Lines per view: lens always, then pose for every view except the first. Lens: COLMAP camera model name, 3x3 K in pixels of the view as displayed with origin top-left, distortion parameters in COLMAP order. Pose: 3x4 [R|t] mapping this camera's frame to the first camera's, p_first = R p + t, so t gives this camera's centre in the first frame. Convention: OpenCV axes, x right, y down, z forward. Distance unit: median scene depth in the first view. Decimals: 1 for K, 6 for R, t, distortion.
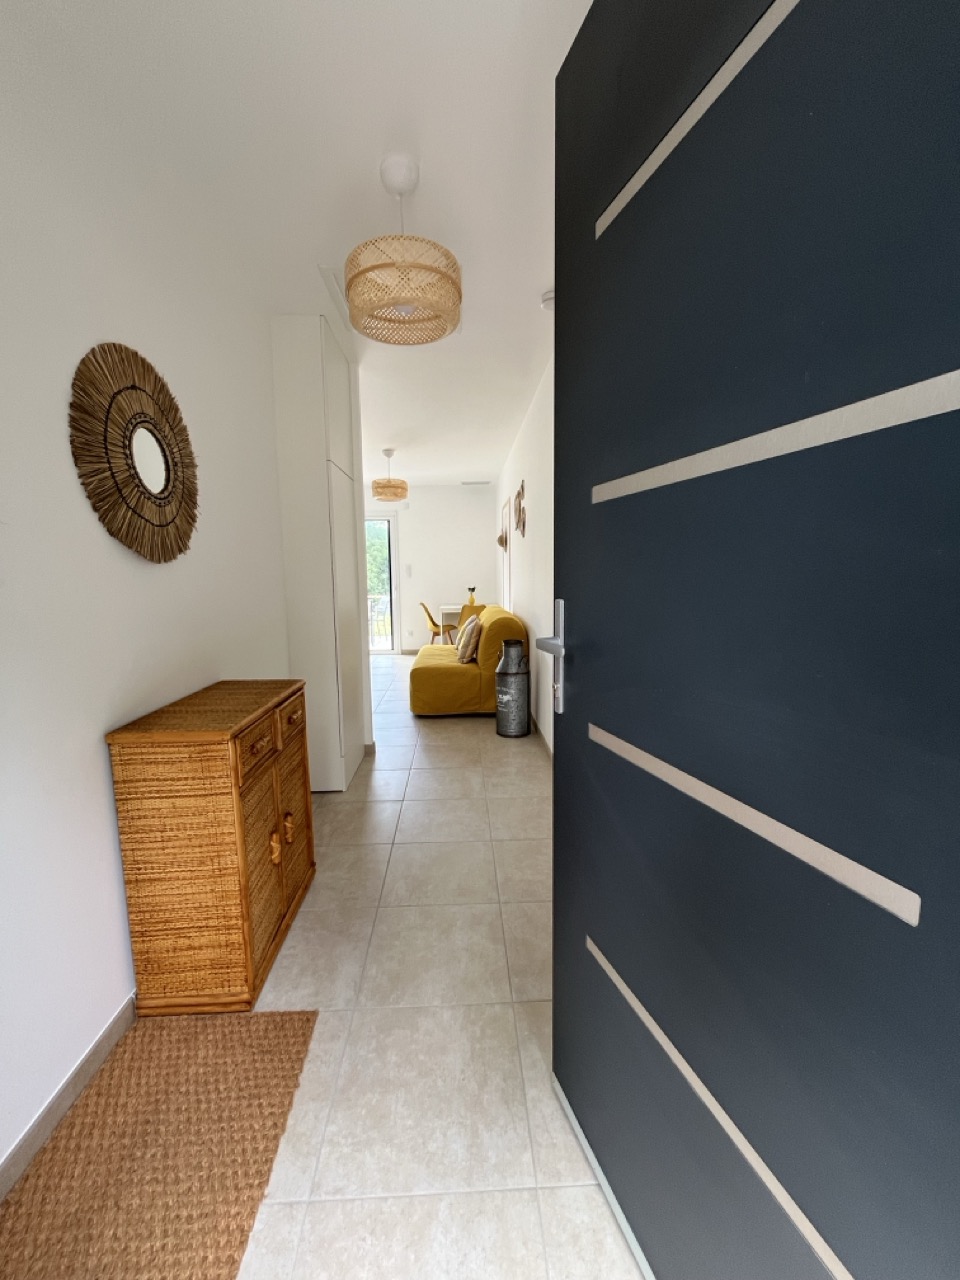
lens RADIAL K [[516.0, 0, 472.0], [0, 516.0, 640.8], [0, 0, 1]] dist [-0.001956, -0.001035]
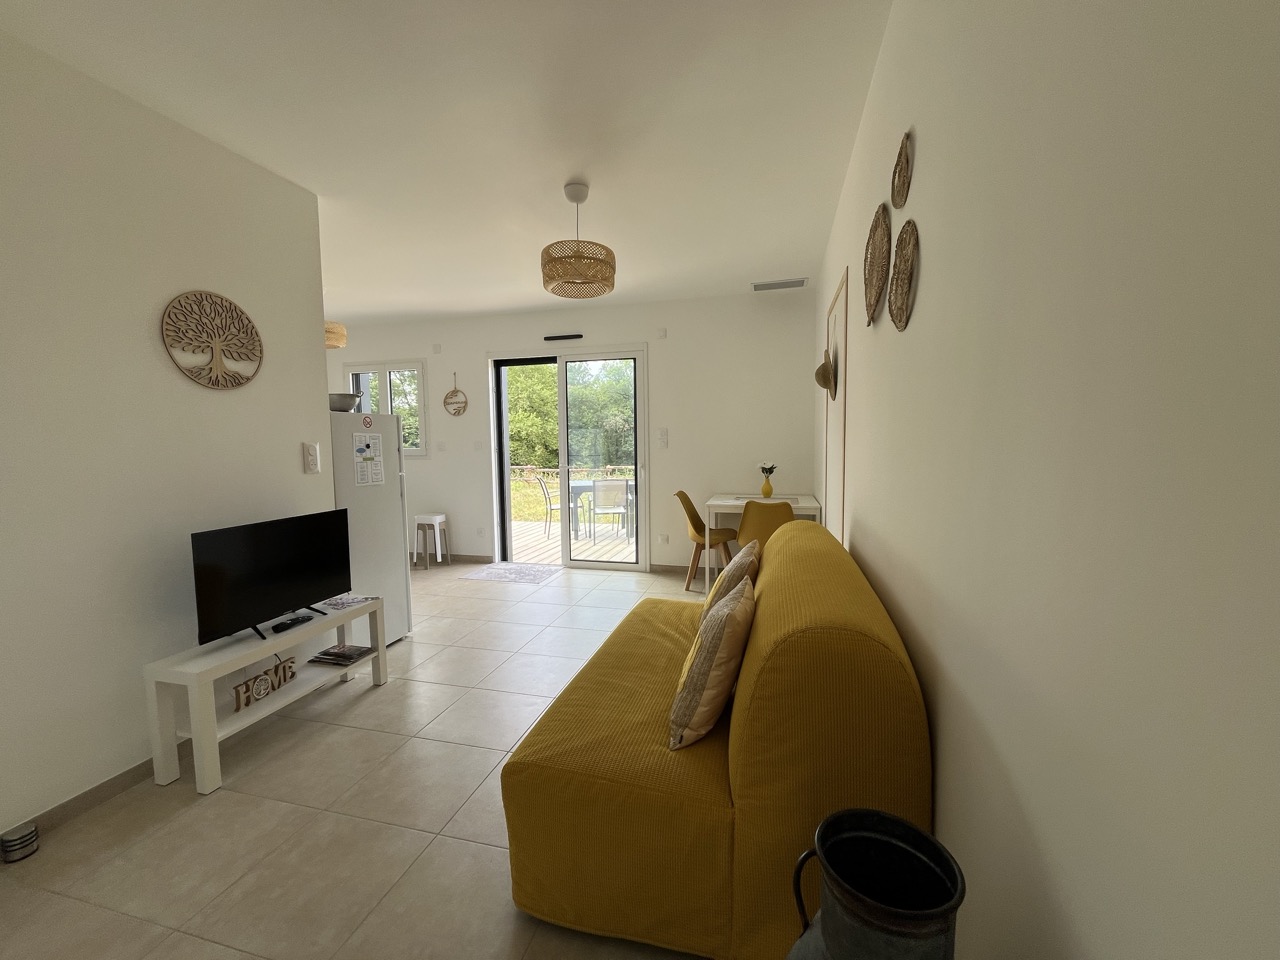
lens RADIAL K [[516.0, 0, 643.8], [0, 516.0, 481.5], [0, 0, 1]] dist [-0.001956, -0.001035]
pose [[0.961893, 0.026062, -0.272182, 0.032425], [-0.039279, 0.998293, -0.043225, -0.079816], [0.270591, 0.052269, 0.961274, 0.572032]]
